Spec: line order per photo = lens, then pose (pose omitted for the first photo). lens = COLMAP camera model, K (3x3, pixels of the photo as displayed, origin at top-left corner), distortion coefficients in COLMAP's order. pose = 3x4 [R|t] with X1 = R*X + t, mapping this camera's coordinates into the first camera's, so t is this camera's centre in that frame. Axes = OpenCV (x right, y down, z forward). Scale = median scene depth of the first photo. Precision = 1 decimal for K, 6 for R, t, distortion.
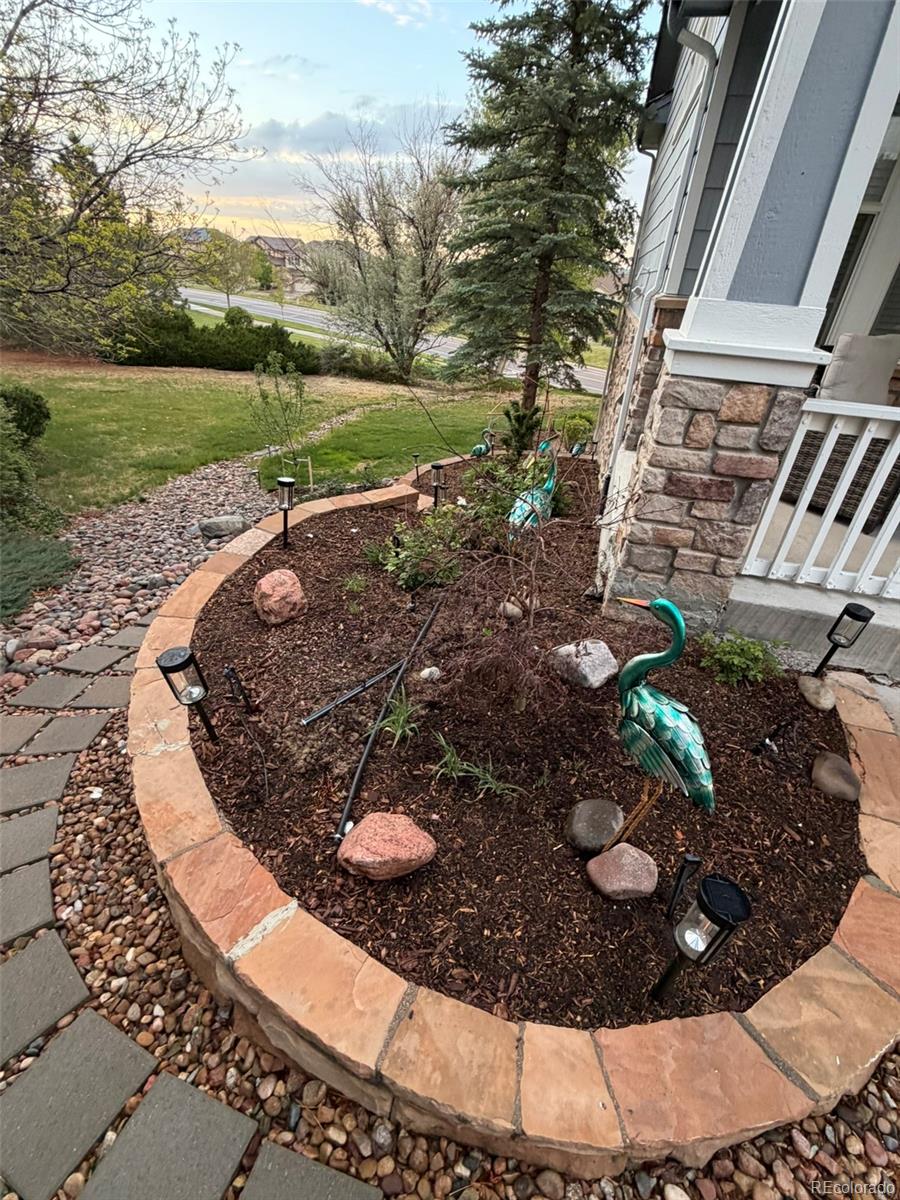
lens RADIAL K [[528.5, 0, 451.7], [0, 528.5, 601.4], [0, 0, 1]] dist [0.005300, -0.000889]
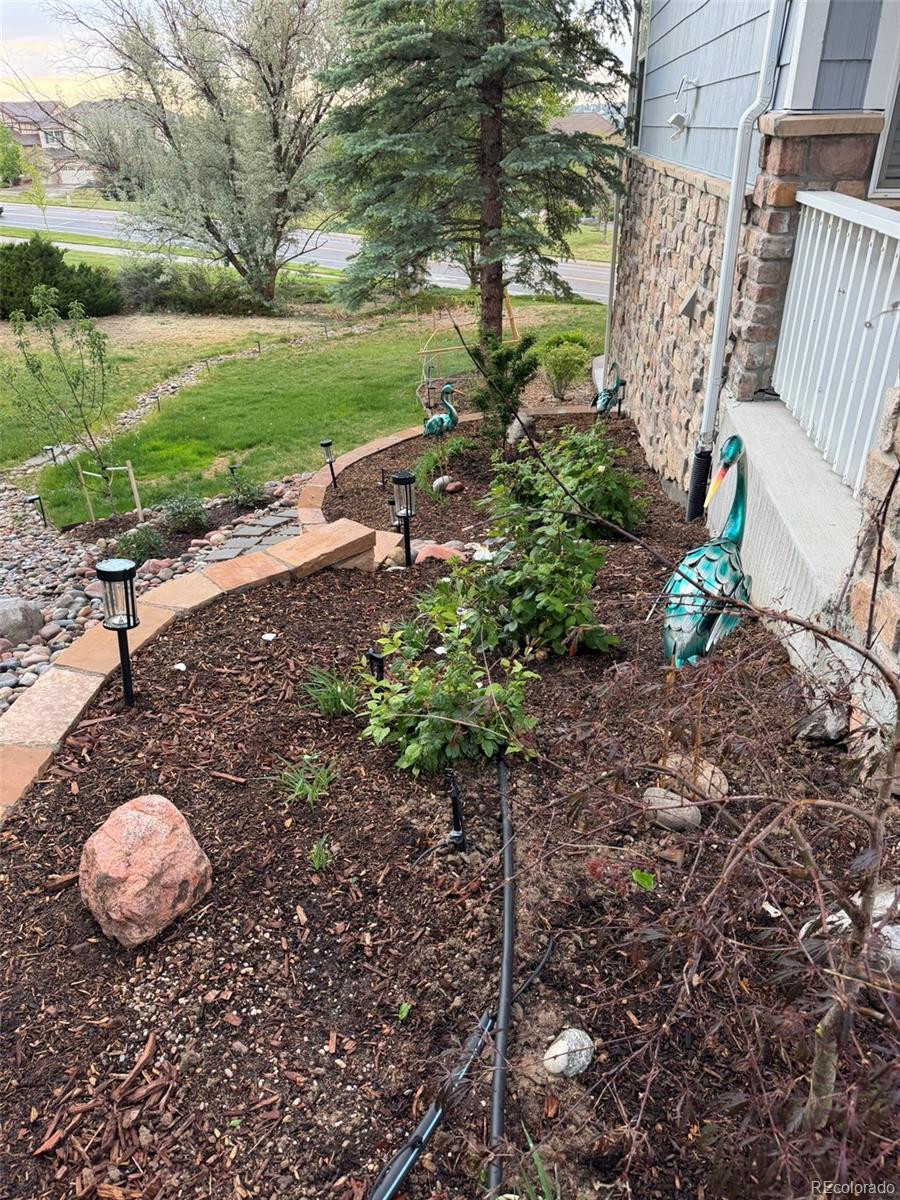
lens RADIAL K [[841.6, 0, 448.2], [0, 841.6, 609.4], [0, 0, 1]] dist [0.035350, -0.037702]
pose [[0.987436, -0.133171, 0.085065, -0.027476], [0.136413, 0.990086, -0.033484, -0.036259], [-0.079763, 0.044668, 0.995813, 0.071673]]
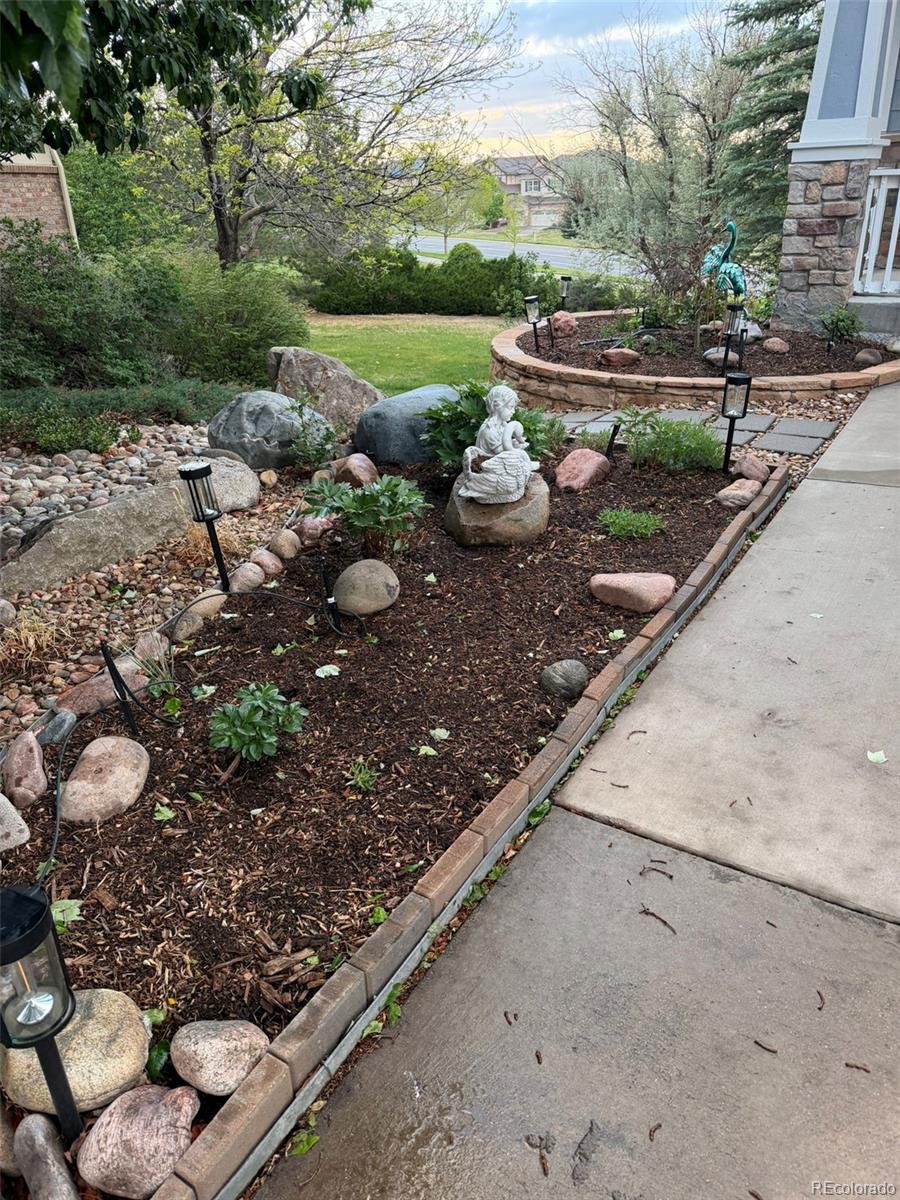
lens RADIAL K [[841.6, 0, 462.8], [0, 841.6, 602.6], [0, 0, 1]] dist [0.035350, -0.037702]
pose [[0.945551, 0.049083, -0.321752, 0.066680], [-0.083366, 0.992109, -0.093646, 0.269941], [0.314617, 0.115370, 0.942181, -0.362259]]
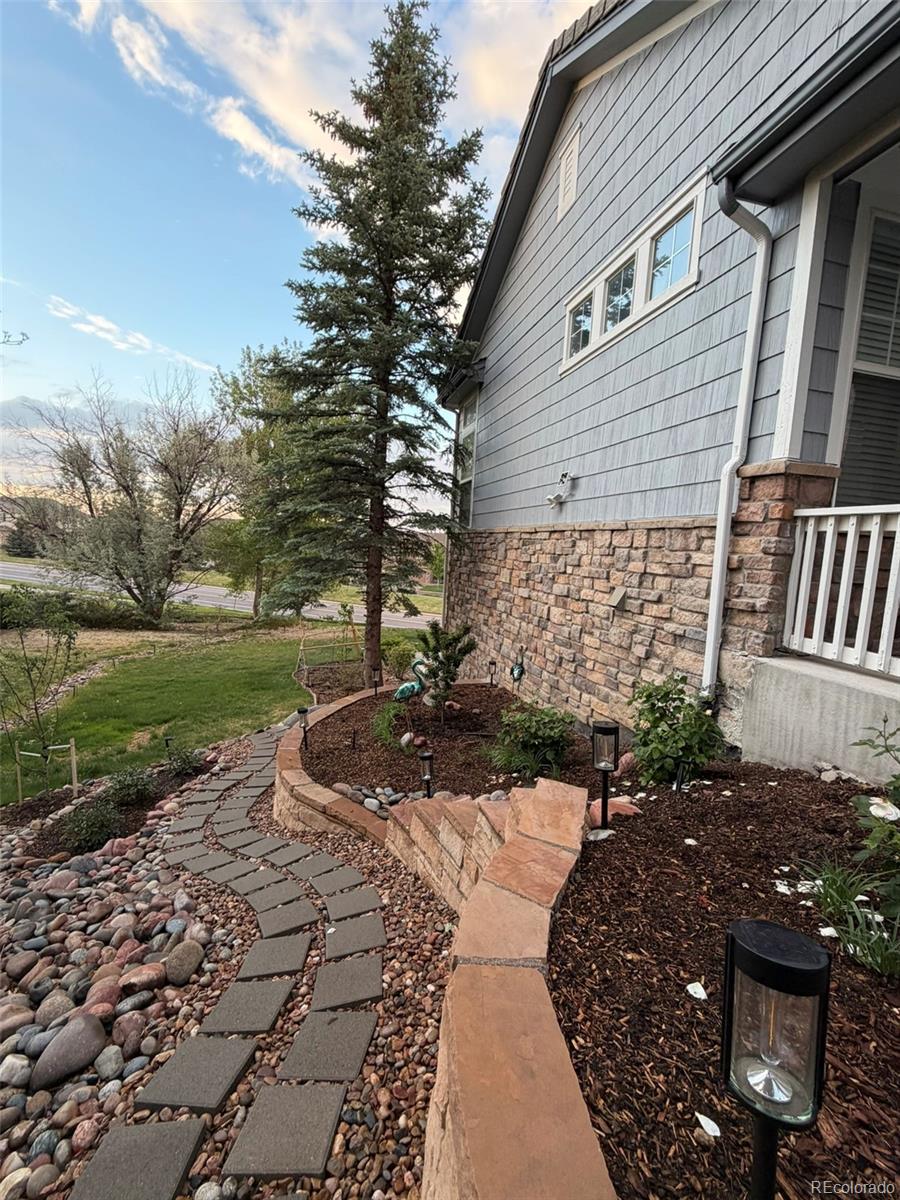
lens RADIAL K [[528.5, 0, 457.9], [0, 528.5, 605.4], [0, 0, 1]] dist [0.005300, -0.000889]
pose [[0.879838, -0.063282, 0.471043, -0.140088], [0.247889, 0.906712, -0.341209, -0.085635], [-0.405508, 0.416975, 0.813446, 0.232210]]
